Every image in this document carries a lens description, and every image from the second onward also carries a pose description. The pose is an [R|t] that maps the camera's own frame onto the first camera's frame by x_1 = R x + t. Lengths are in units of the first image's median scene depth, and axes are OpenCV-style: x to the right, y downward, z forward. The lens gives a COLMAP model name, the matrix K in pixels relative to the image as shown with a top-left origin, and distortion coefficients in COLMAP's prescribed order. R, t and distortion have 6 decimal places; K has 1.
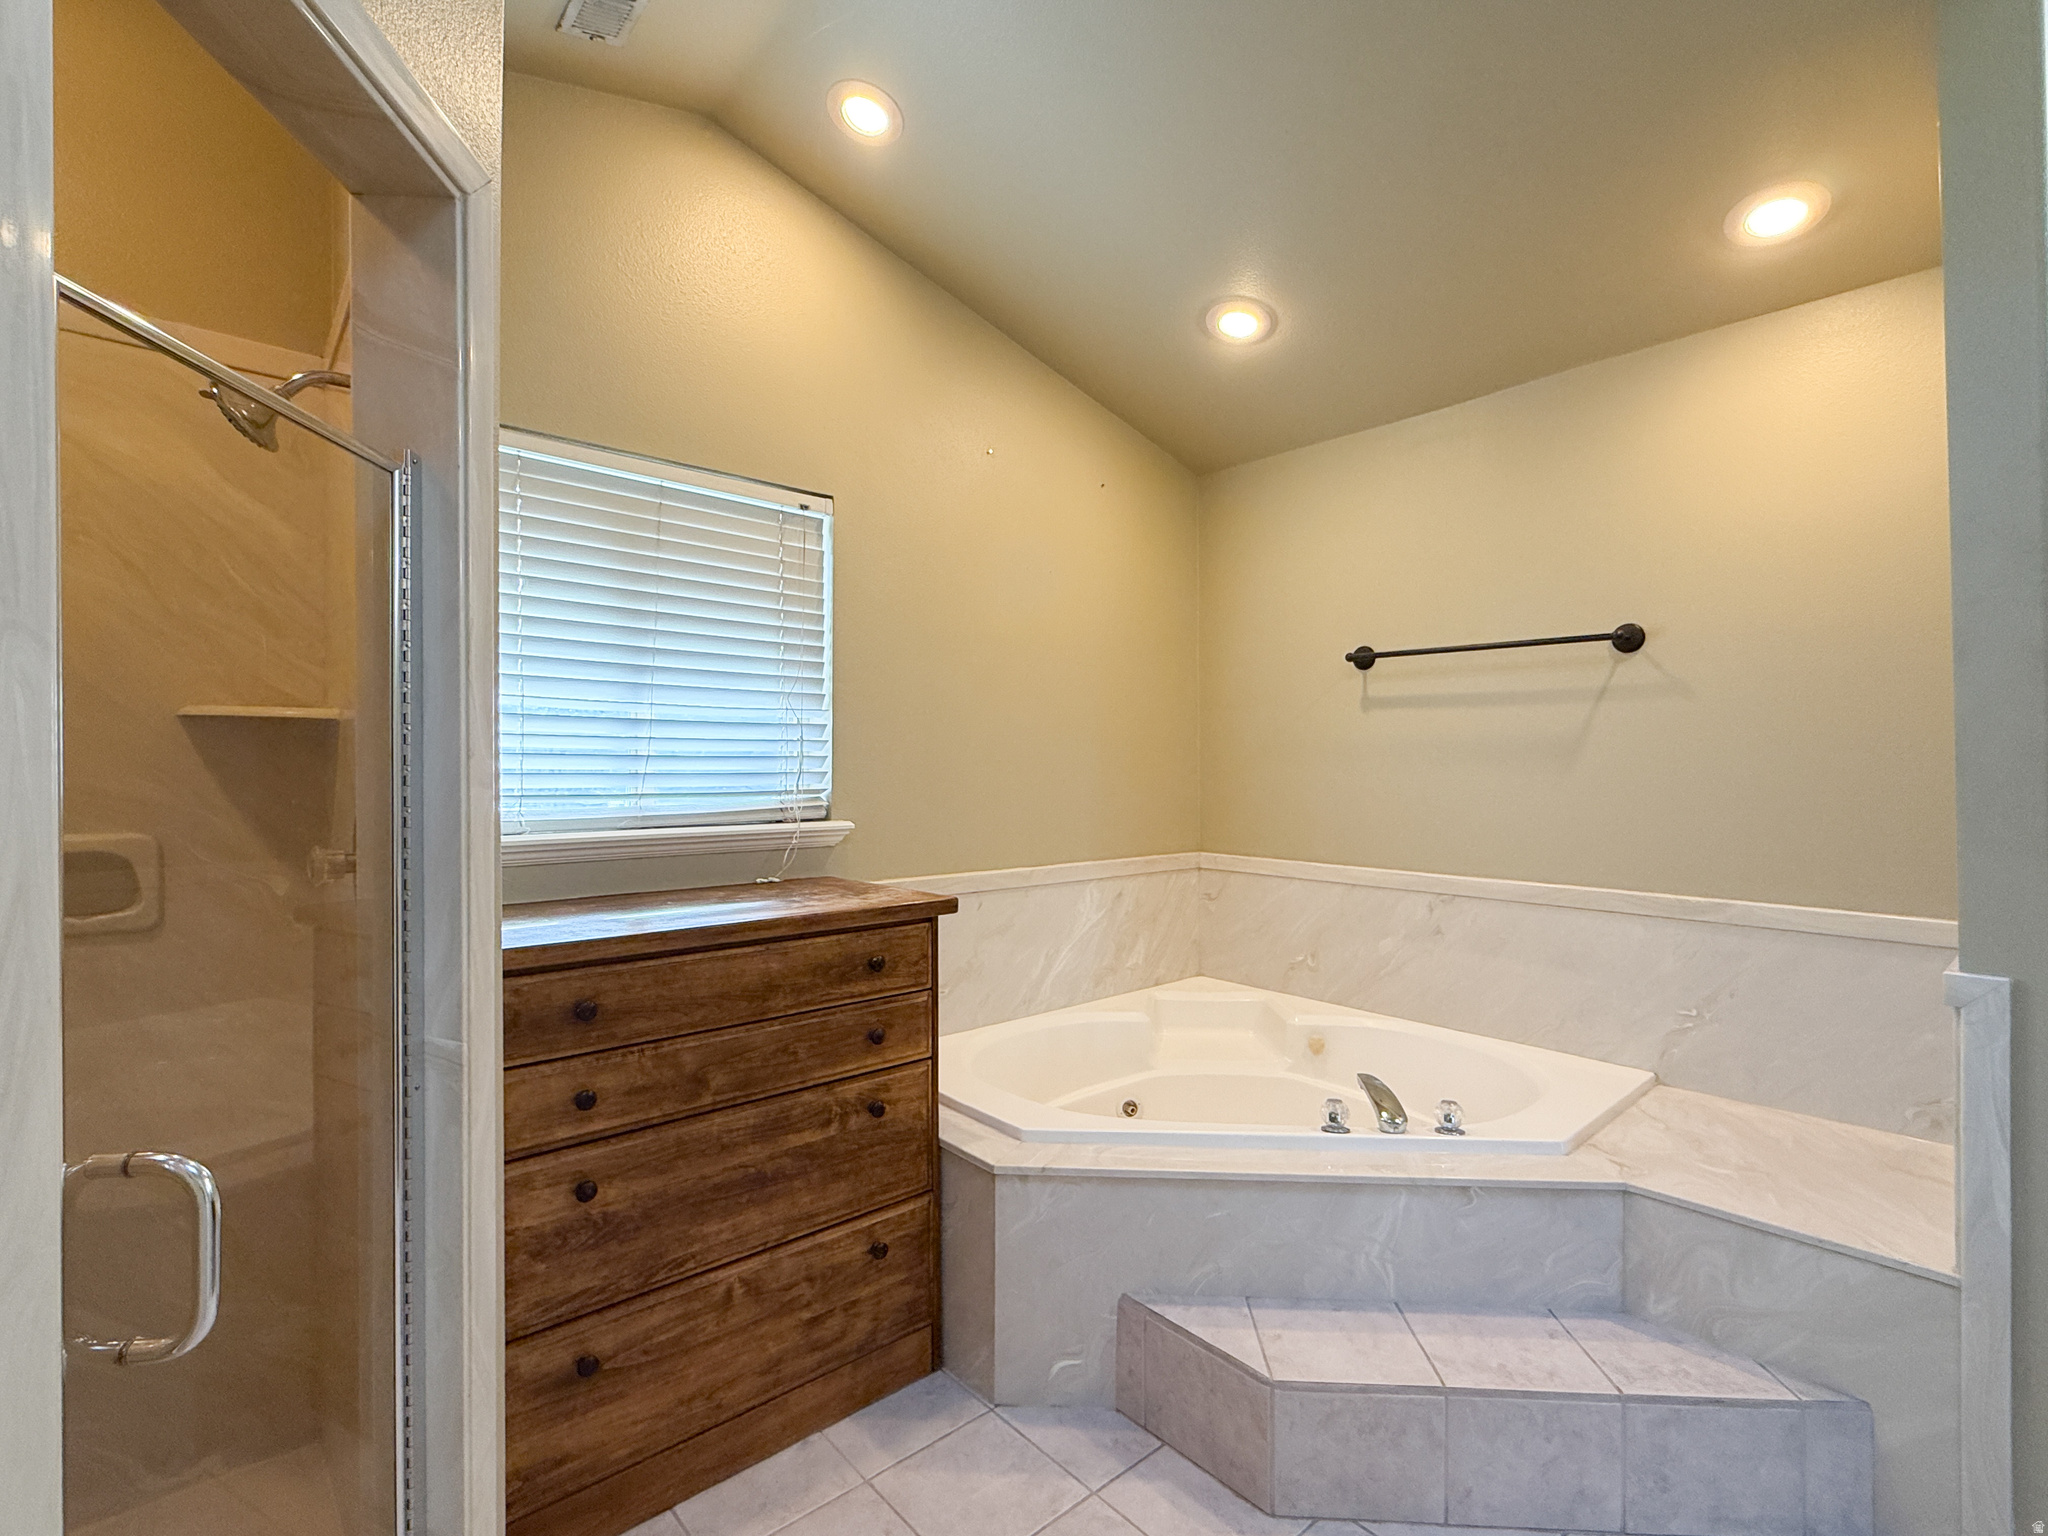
lens RADIAL K [[952.7, 0, 1031.2], [0, 952.7, 770.4], [0, 0, 1]] dist [-0.001593, 0.002122]
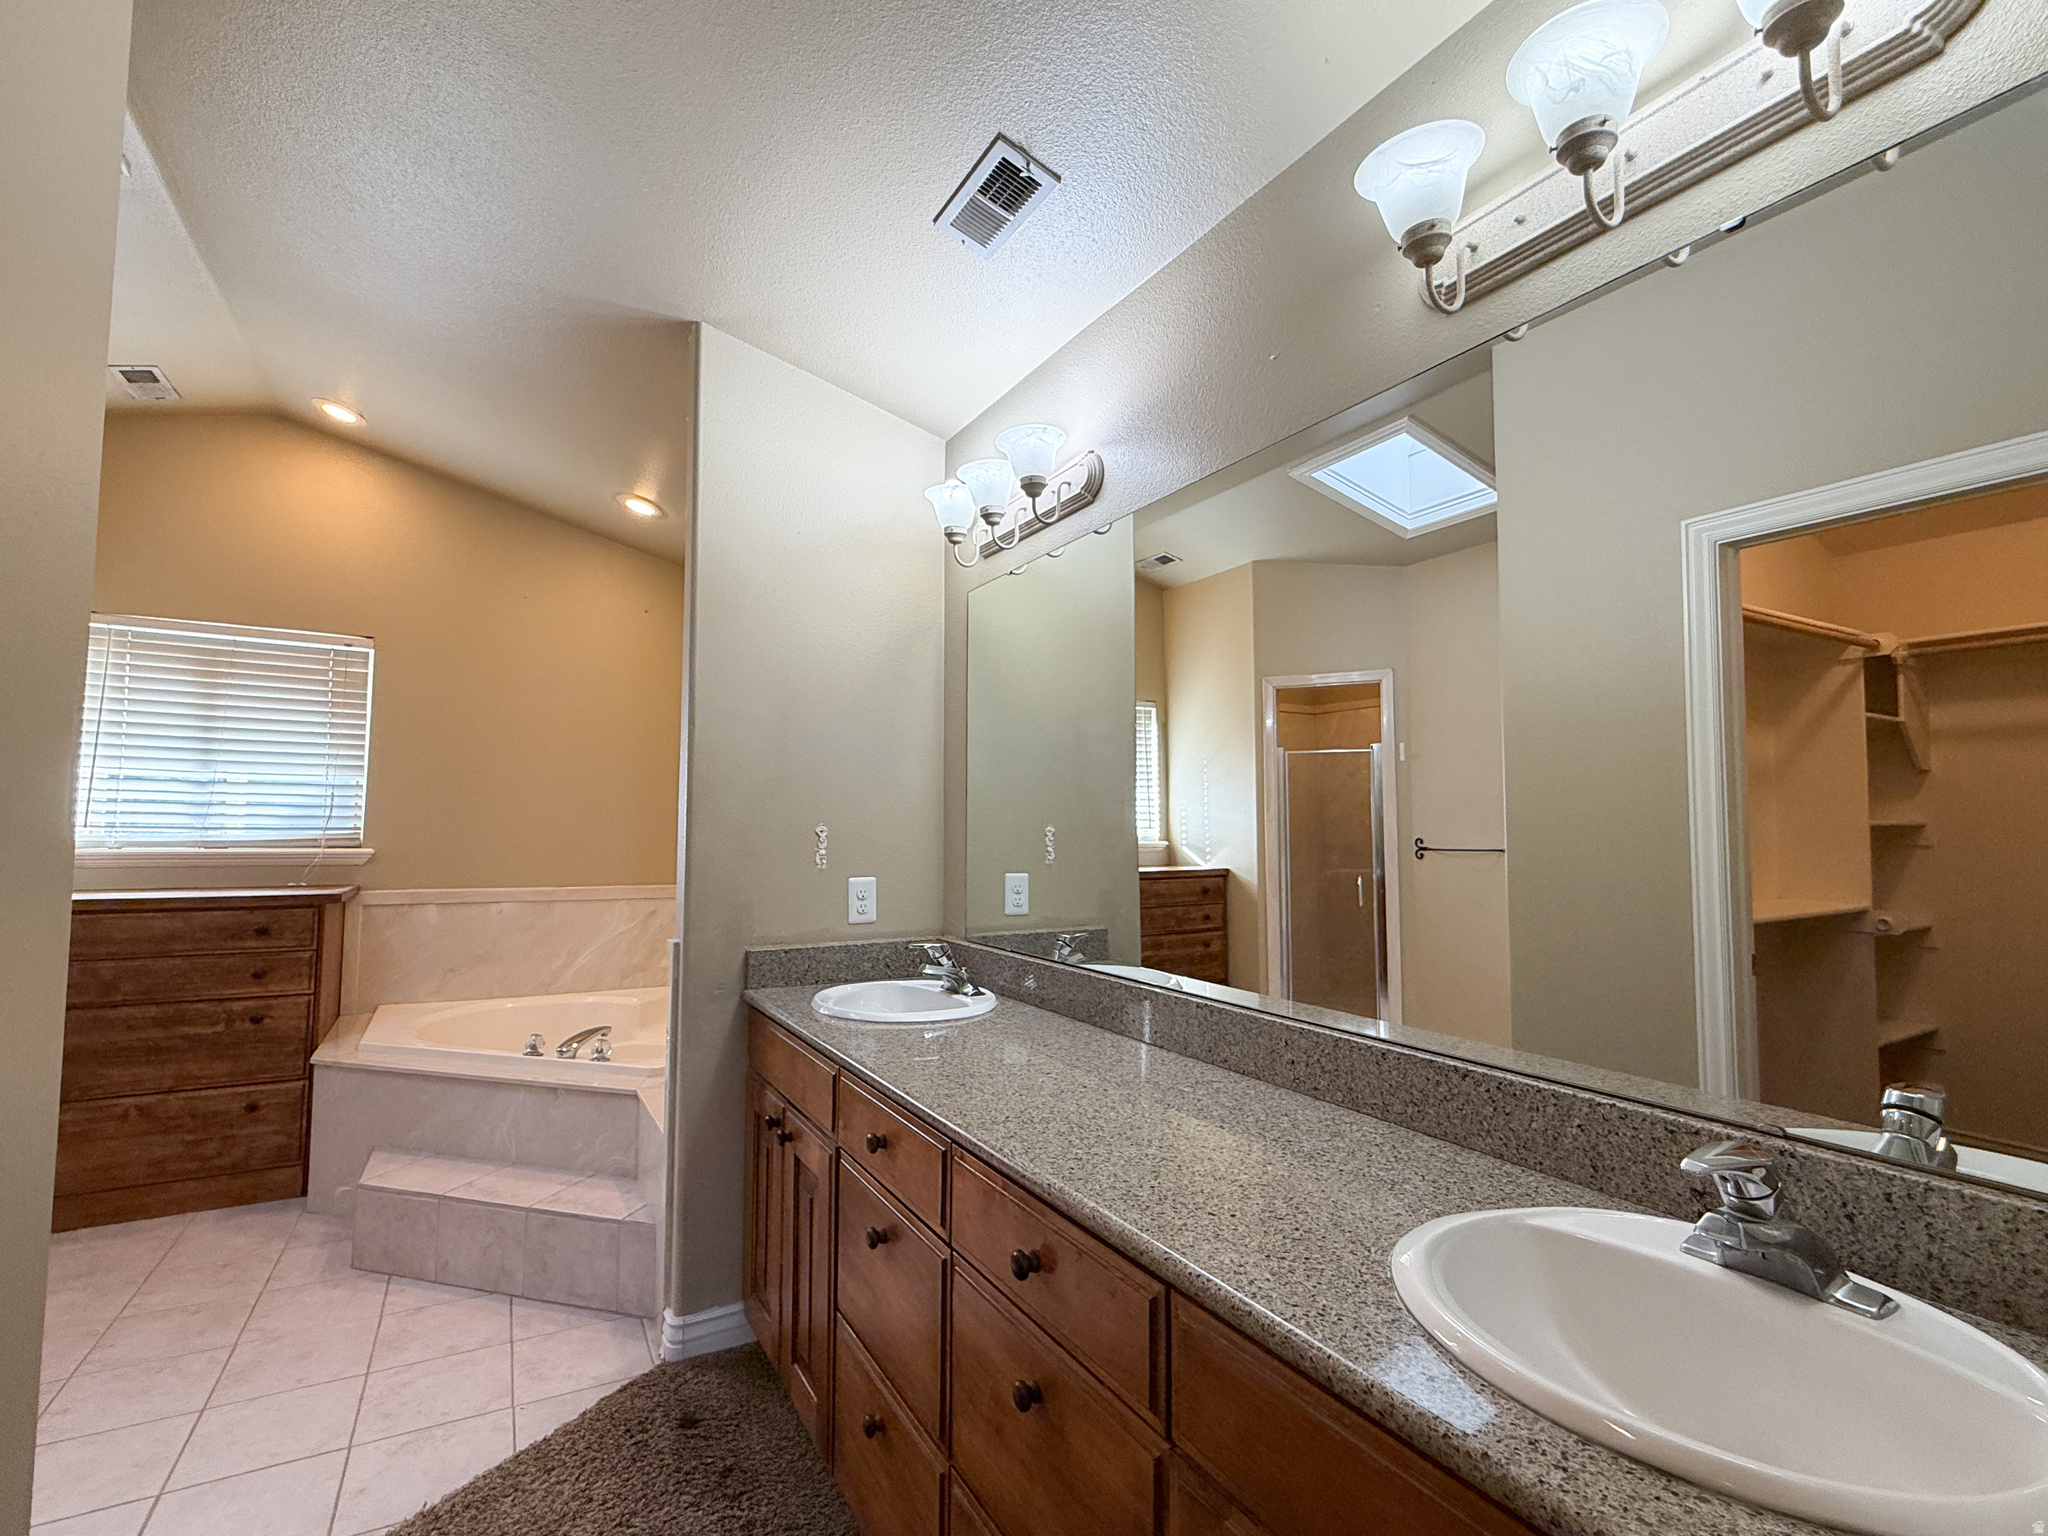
lens RADIAL K [[952.7, 0, 1026.9], [0, 952.7, 772.0], [0, 0, 1]] dist [-0.001593, 0.002122]
pose [[0.977947, -0.003129, -0.208830, 1.512644], [-0.010060, 0.998021, -0.062064, 0.020224], [0.208611, 0.062796, 0.975981, -0.356869]]
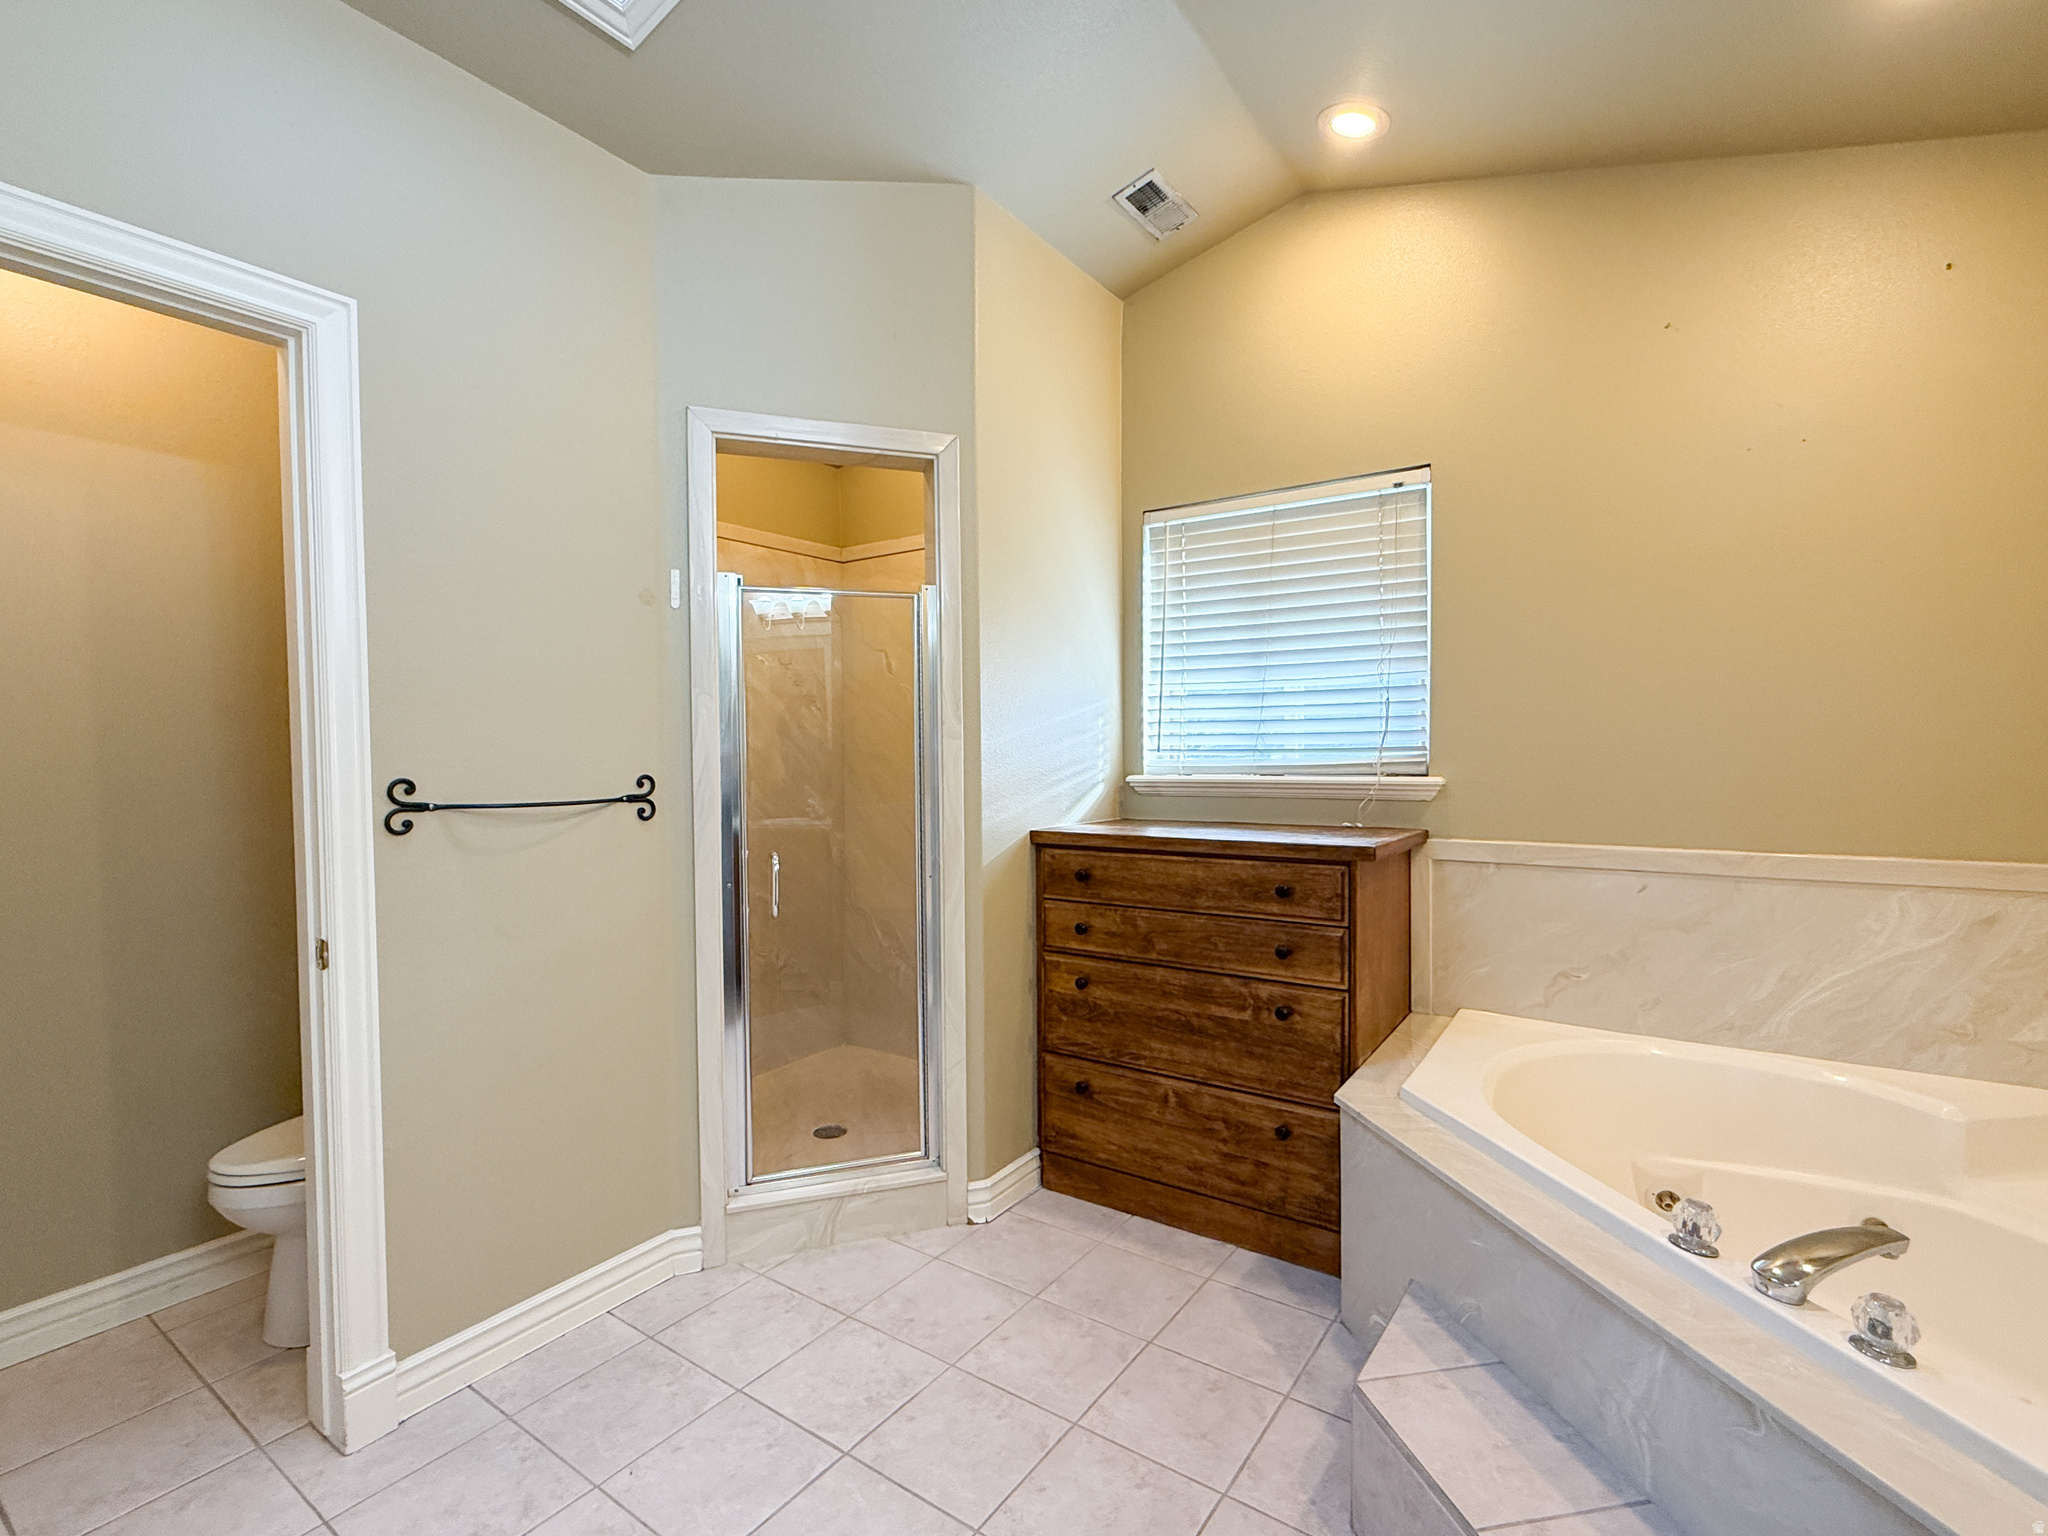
lens RADIAL K [[952.7, 0, 1022.8], [0, 952.7, 769.6], [0, 0, 1]] dist [-0.001593, 0.002122]
pose [[0.235905, 0.016866, -0.971630, 0.924481], [0.006589, 0.999799, 0.018954, 0.029771], [0.971754, -0.010874, 0.235746, 0.422506]]
